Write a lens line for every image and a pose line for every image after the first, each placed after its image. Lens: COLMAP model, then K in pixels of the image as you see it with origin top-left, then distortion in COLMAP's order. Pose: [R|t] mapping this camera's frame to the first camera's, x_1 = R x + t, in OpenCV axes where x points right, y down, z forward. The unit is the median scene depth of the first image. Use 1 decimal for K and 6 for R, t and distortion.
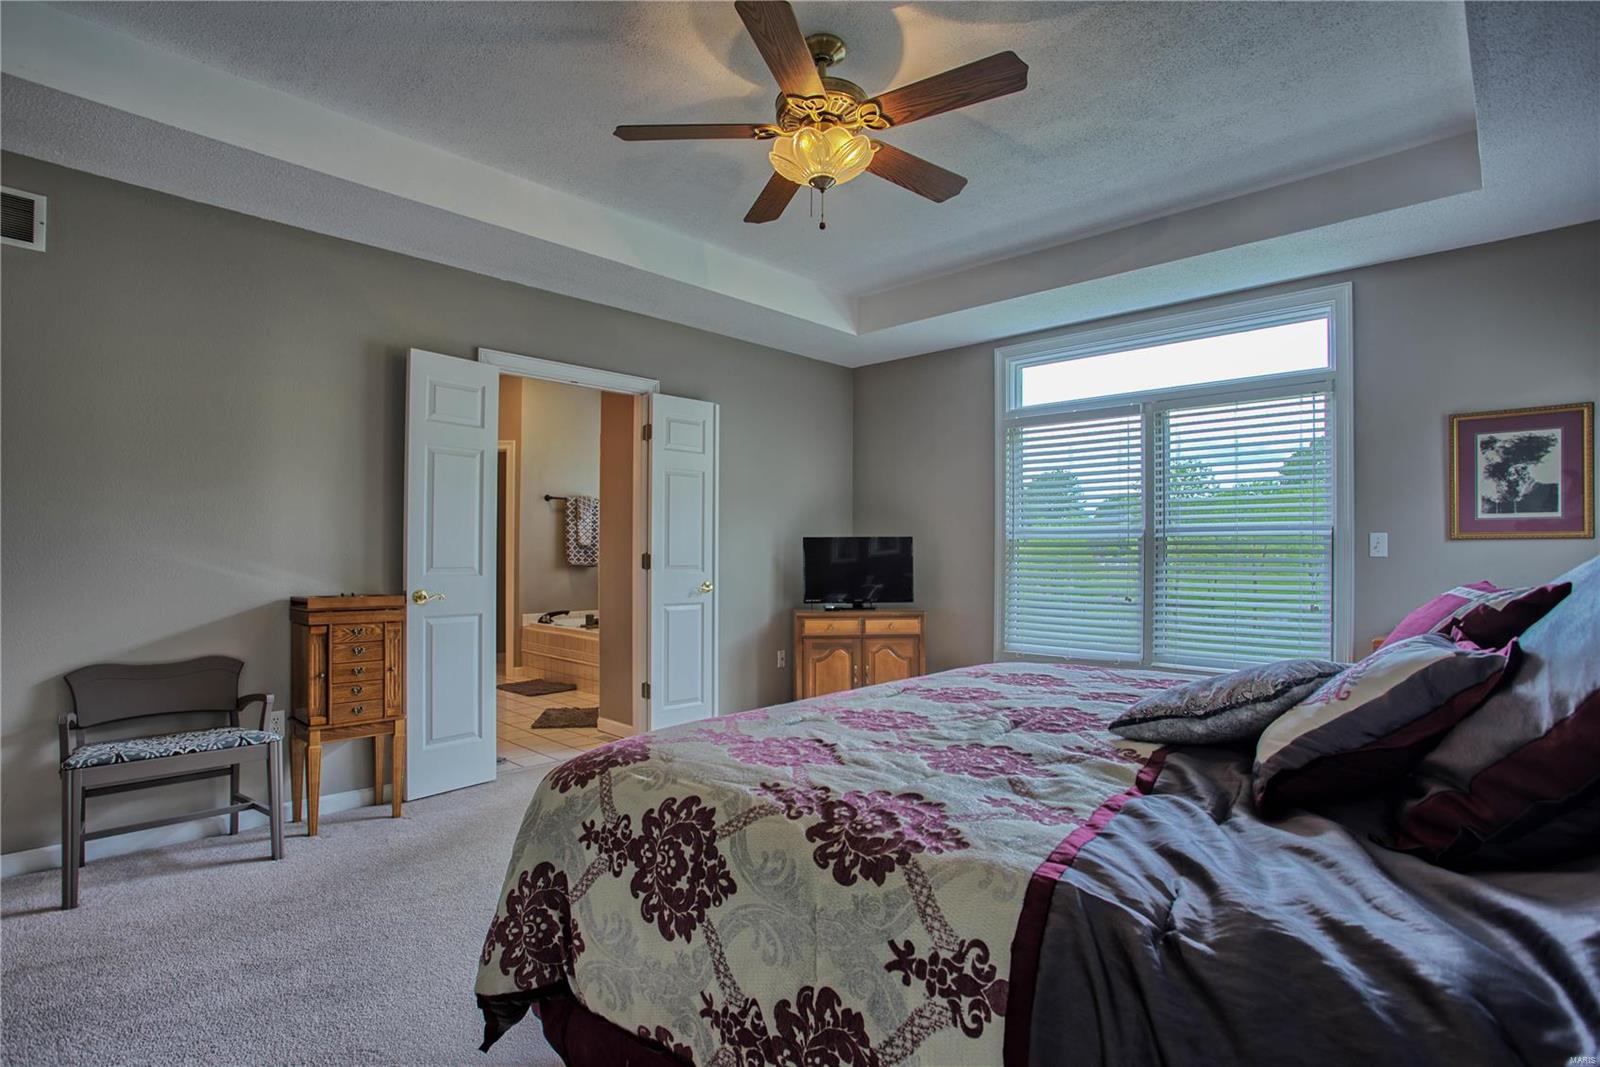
lens RADIAL K [[800.7, 0, 788.2], [0, 800.7, 542.2], [0, 0, 1]] dist [-0.045935, 0.016875]
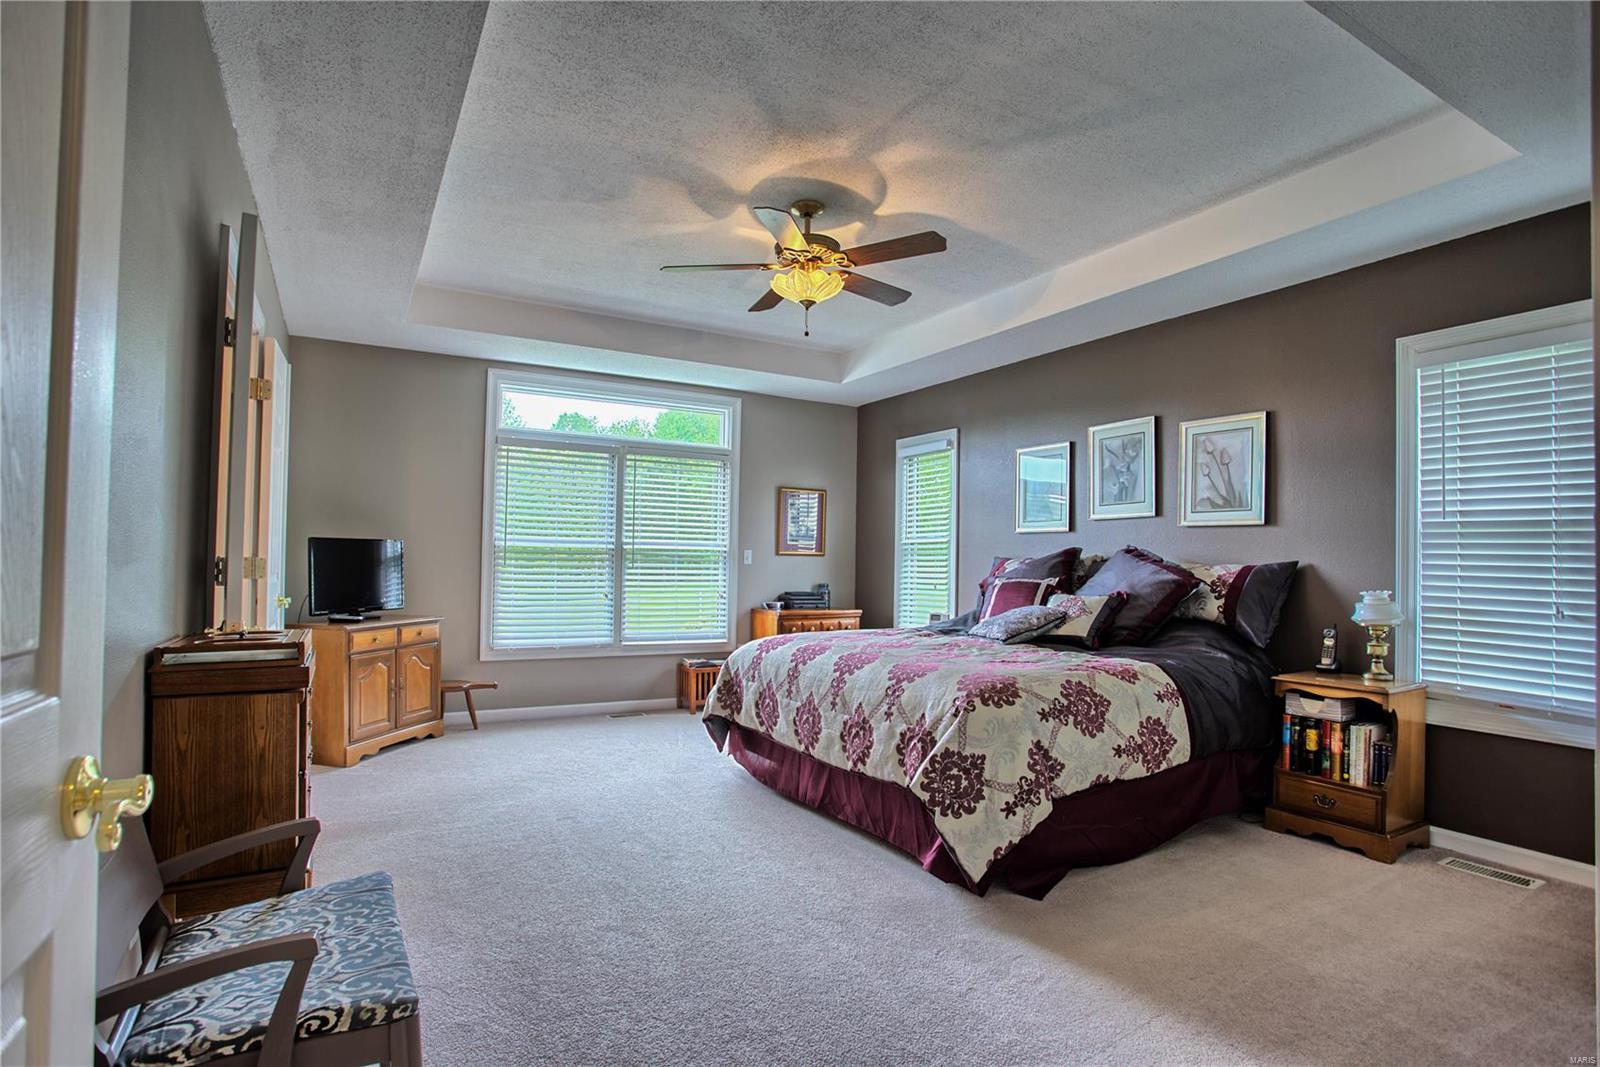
lens RADIAL K [[800.7, 0, 787.0], [0, 800.7, 544.7], [0, 0, 1]] dist [-0.045935, 0.016875]
pose [[0.248844, 0.026635, 0.968177, -0.998287], [-0.031137, 0.999325, -0.019489, 0.006787], [-0.968043, -0.025297, 0.249505, 0.498657]]
